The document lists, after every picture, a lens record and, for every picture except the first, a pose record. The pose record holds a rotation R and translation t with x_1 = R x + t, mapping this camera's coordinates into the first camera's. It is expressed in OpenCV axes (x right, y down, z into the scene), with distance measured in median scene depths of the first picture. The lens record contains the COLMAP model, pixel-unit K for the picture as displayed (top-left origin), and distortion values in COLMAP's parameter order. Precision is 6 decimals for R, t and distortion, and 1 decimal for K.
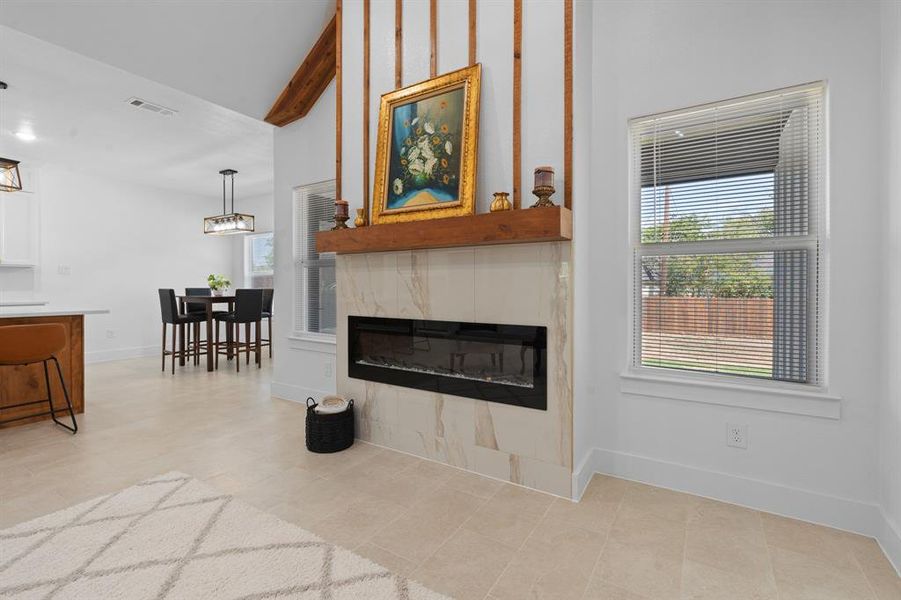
lens RADIAL K [[397.0, 0, 447.8], [0, 397.0, 285.0], [0, 0, 1]] dist [-0.000321, -0.000151]
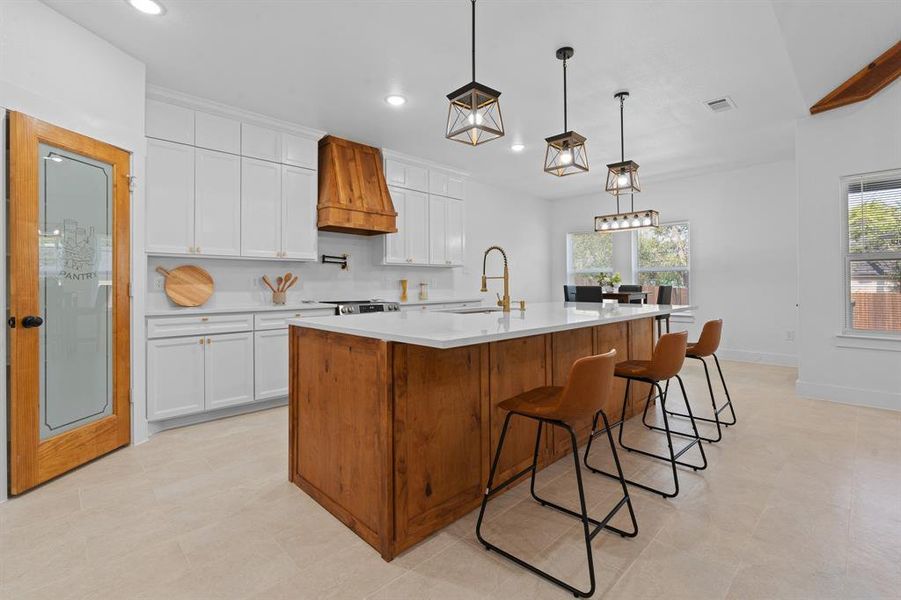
lens RADIAL K [[397.0, 0, 447.8], [0, 397.0, 285.0], [0, 0, 1]] dist [-0.000321, -0.000151]
pose [[0.969403, -0.010872, -0.245235, -1.653936], [0.011540, 0.999933, 0.001286, 0.004984], [0.245204, -0.004077, 0.969463, -0.239562]]
